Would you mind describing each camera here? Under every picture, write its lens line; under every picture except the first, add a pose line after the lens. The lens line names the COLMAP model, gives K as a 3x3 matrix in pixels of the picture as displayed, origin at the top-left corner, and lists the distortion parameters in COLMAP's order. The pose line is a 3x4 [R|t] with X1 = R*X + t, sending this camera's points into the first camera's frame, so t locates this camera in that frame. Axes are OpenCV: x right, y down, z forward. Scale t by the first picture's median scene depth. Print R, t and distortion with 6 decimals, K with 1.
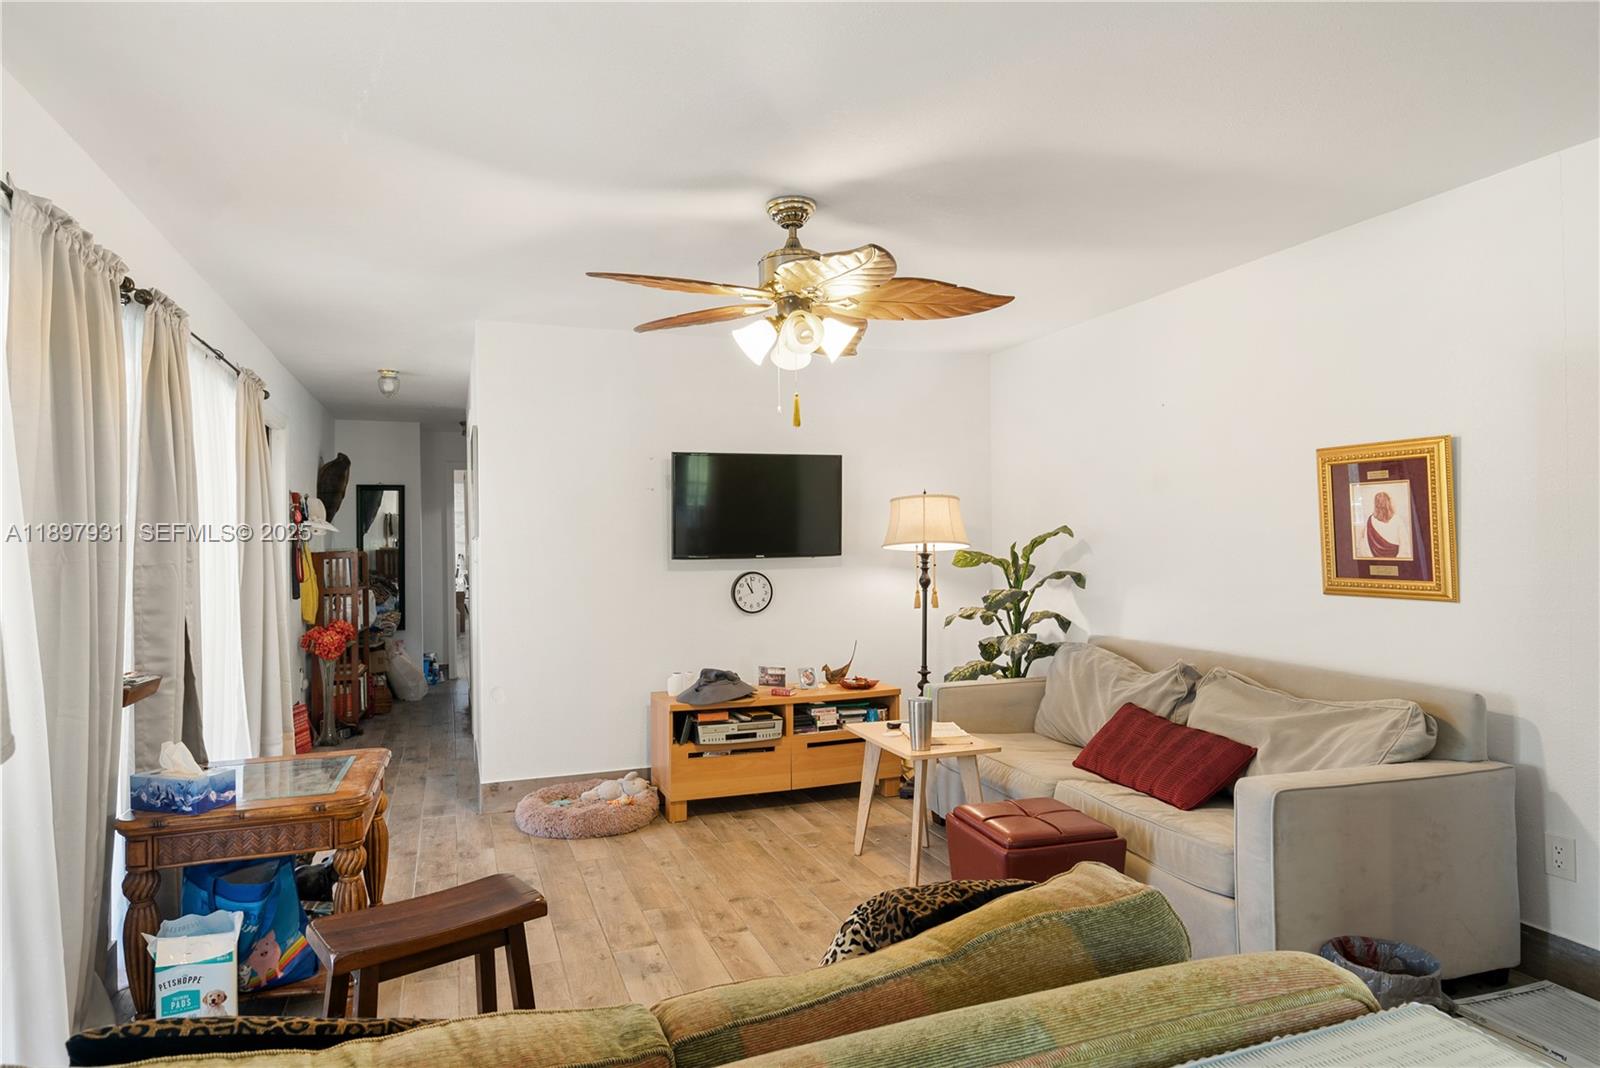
lens RADIAL K [[934.4, 0, 798.7], [0, 934.4, 530.6], [0, 0, 1]] dist [0.003103, 0.000370]
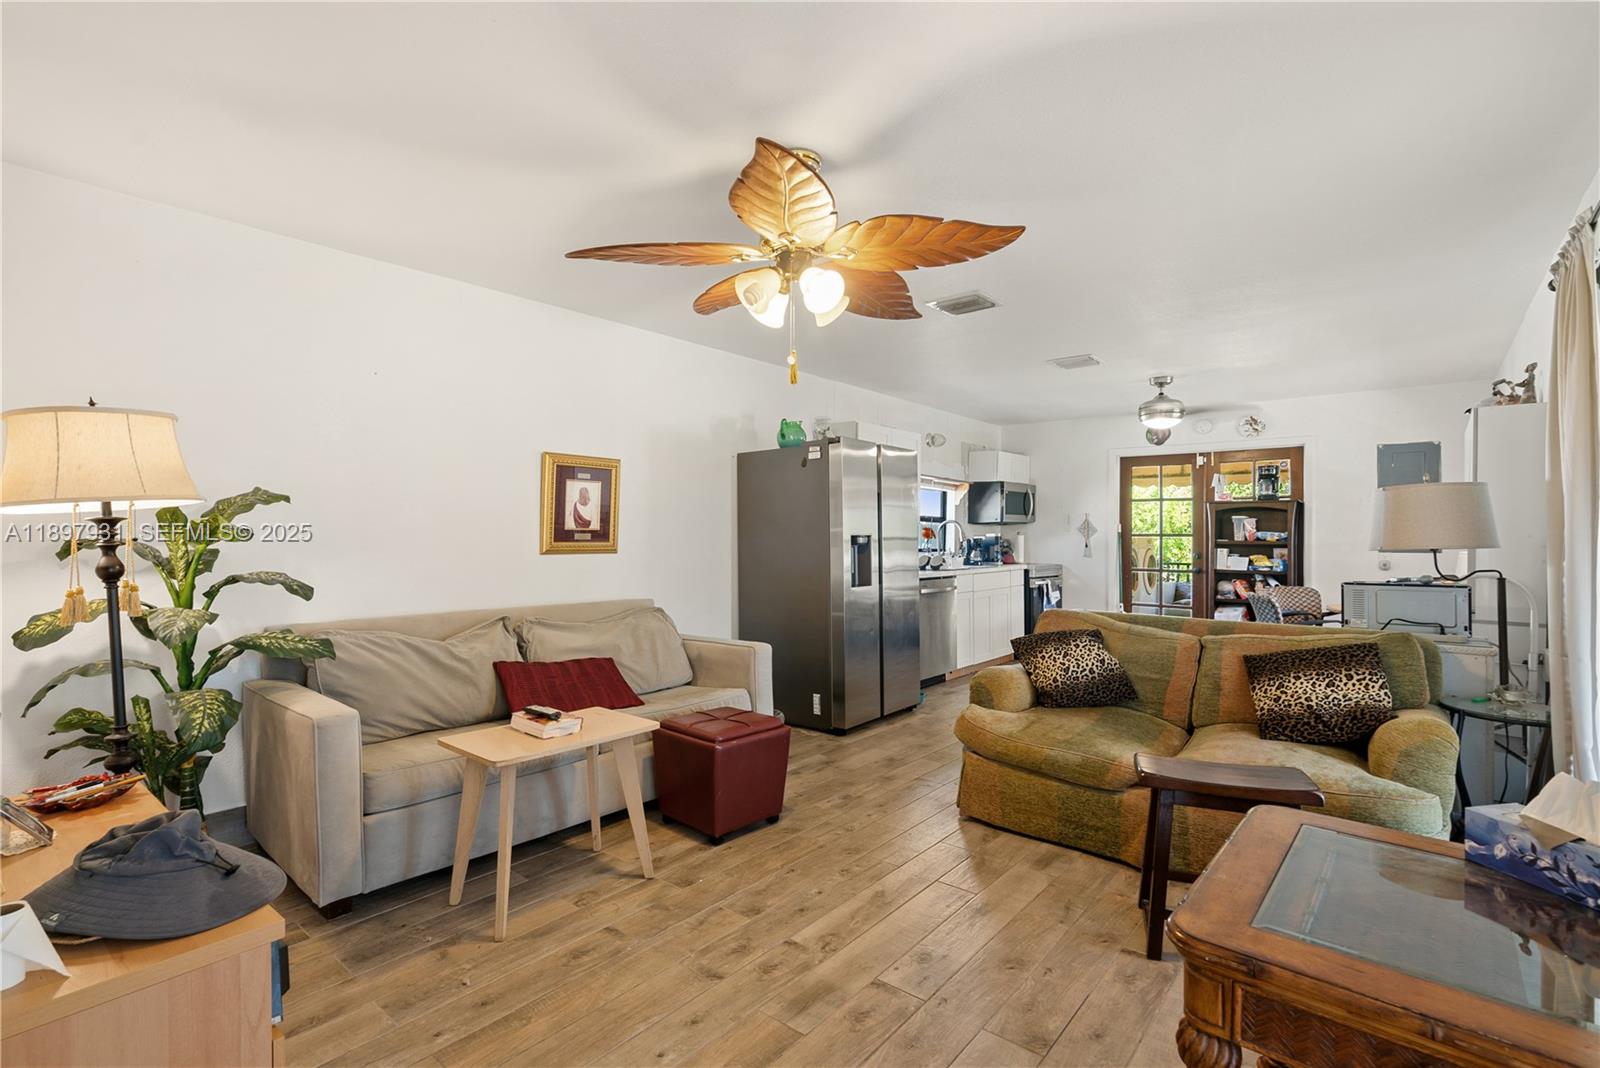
lens RADIAL K [[726.9, 0, 799.3], [0, 726.9, 535.8], [0, 0, 1]] dist [-0.000608, -0.000070]
pose [[-0.490965, 0.010185, 0.871120, -0.623910], [-0.005749, 0.999872, -0.014931, 0.057014], [-0.871160, -0.012338, -0.490844, 1.267202]]
